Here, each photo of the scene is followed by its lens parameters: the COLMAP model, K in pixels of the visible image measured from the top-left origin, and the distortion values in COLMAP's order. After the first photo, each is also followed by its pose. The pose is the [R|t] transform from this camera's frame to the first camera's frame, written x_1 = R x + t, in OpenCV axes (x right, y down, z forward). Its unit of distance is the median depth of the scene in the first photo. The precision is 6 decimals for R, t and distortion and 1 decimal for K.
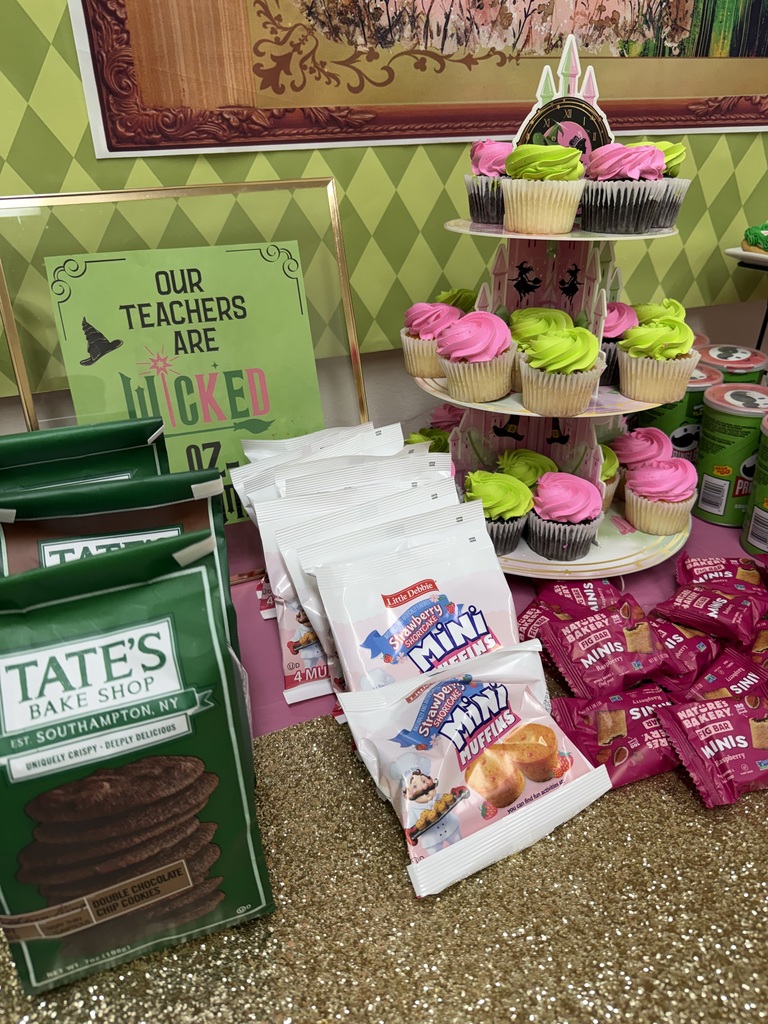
lens RADIAL K [[719.0, 0, 384.0], [0, 719.0, 512.0], [0, 0, 1]] dist [0.073811, -0.140905]
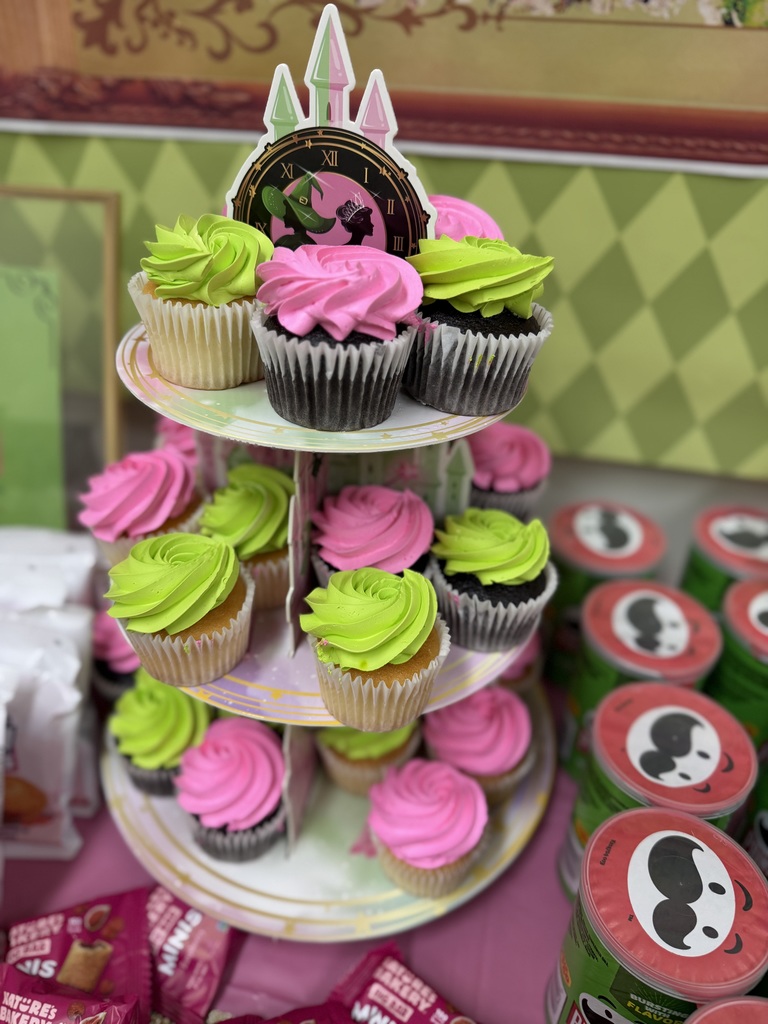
lens RADIAL K [[755.3, 0, 384.0], [0, 755.3, 512.0], [0, 0, 1]] dist [-0.101077, 0.059124]
pose [[0.845927, 0.348718, -0.403489, 0.568807], [-0.300067, 0.936696, 0.180445, -0.406057], [0.440871, -0.031570, 0.897015, 0.517246]]
